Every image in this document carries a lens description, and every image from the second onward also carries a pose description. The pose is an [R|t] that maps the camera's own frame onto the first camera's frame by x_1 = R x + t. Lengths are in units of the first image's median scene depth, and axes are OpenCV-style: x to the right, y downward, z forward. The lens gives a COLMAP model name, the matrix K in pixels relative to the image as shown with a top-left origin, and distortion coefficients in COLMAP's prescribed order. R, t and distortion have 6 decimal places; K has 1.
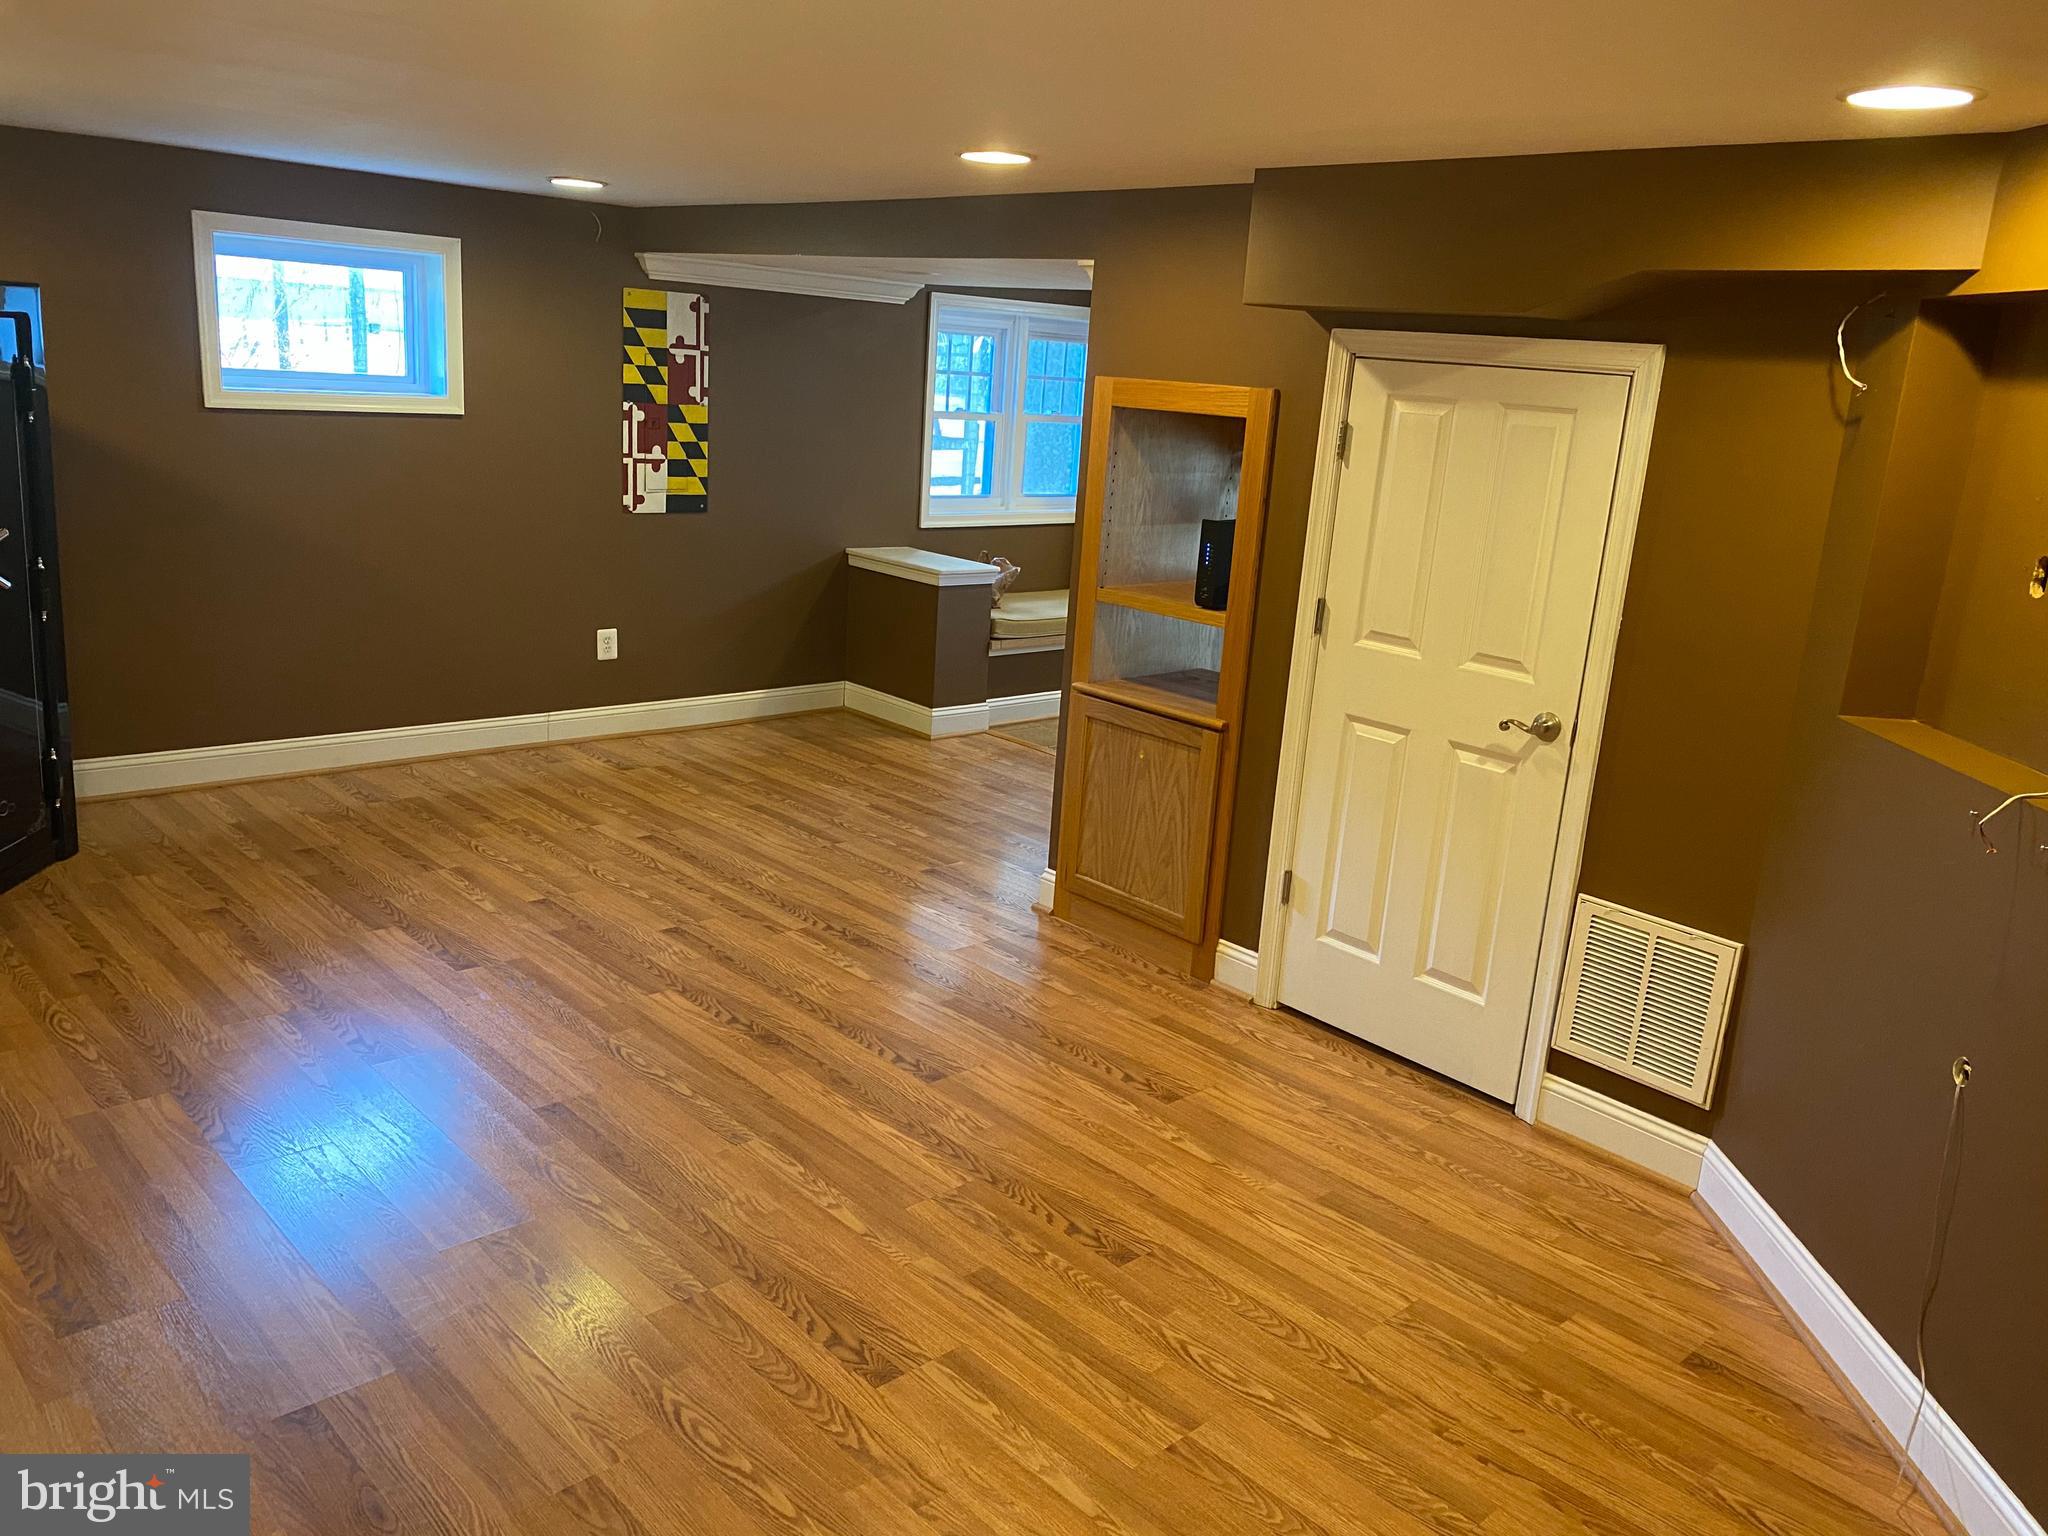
lens RADIAL K [[1559.2, 0, 1028.5], [0, 1559.2, 764.8], [0, 0, 1]] dist [0.006086, 0.017206]
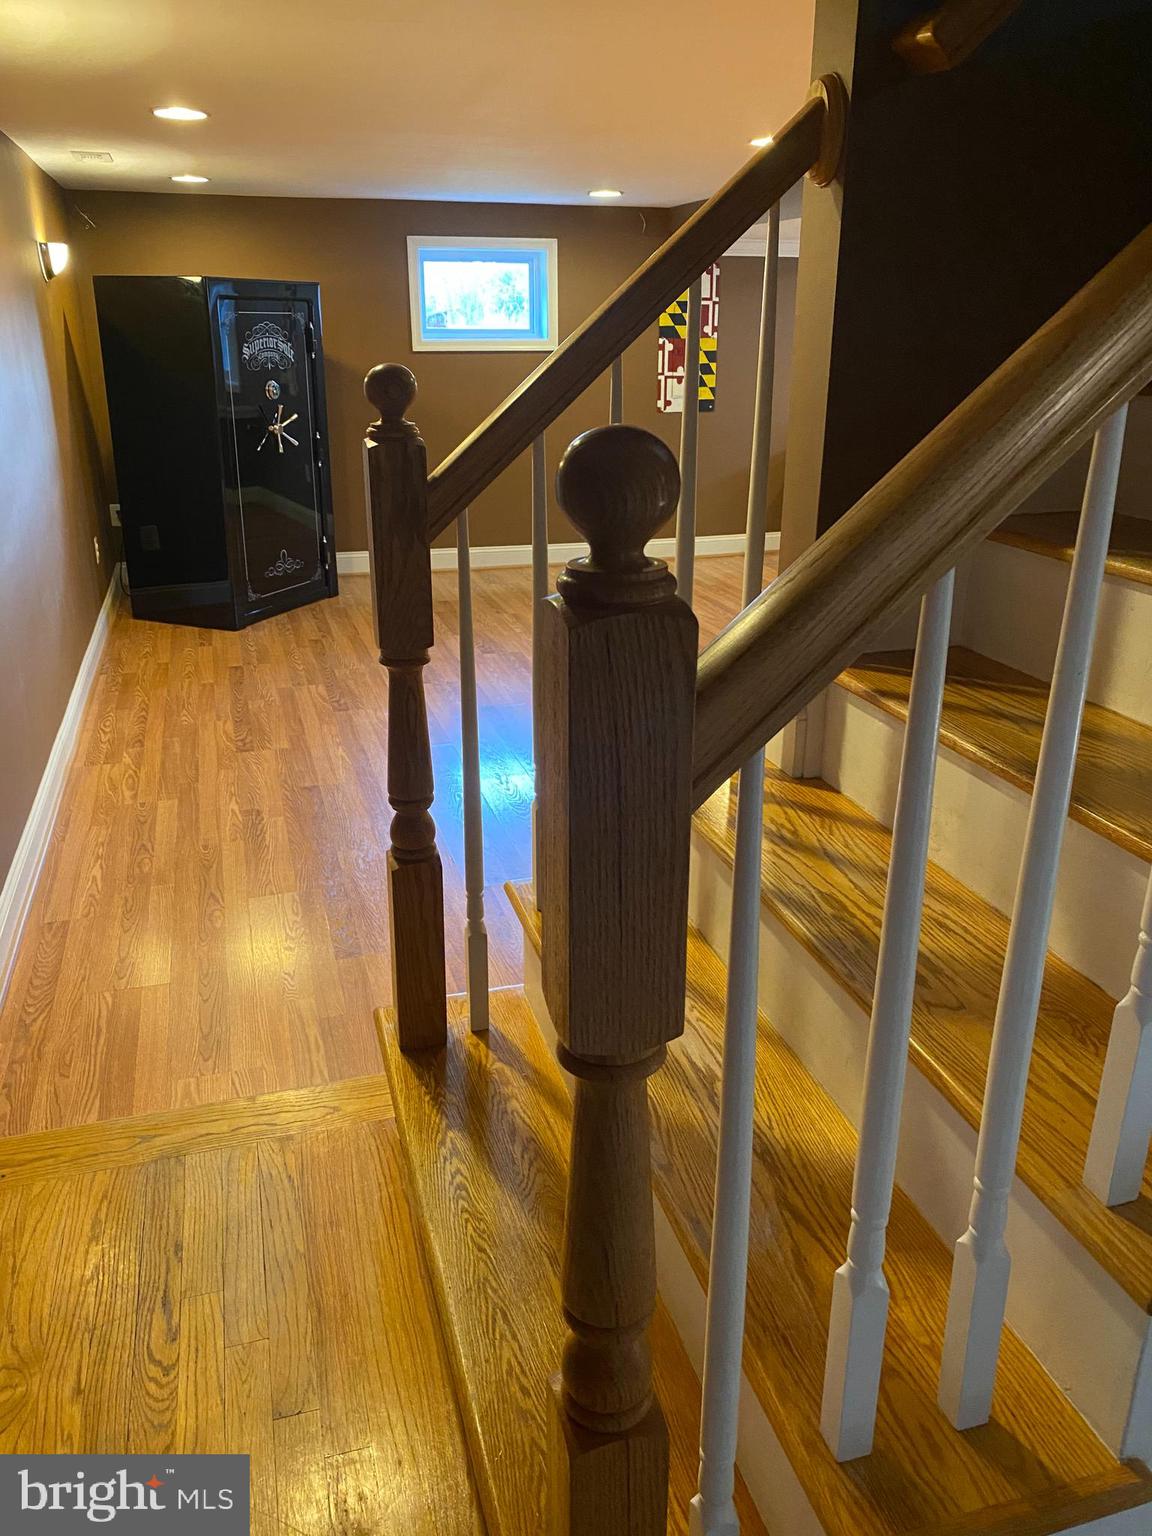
lens RADIAL K [[1169.4, 0, 571.3], [0, 1169.4, 768.2], [0, 0, 1]] dist [0.006086, 0.017206]
pose [[0.890593, 0.101099, -0.443423, 0.222974], [-0.057276, 0.992149, 0.111171, 0.068512], [0.451181, -0.073611, 0.889392, -0.112684]]
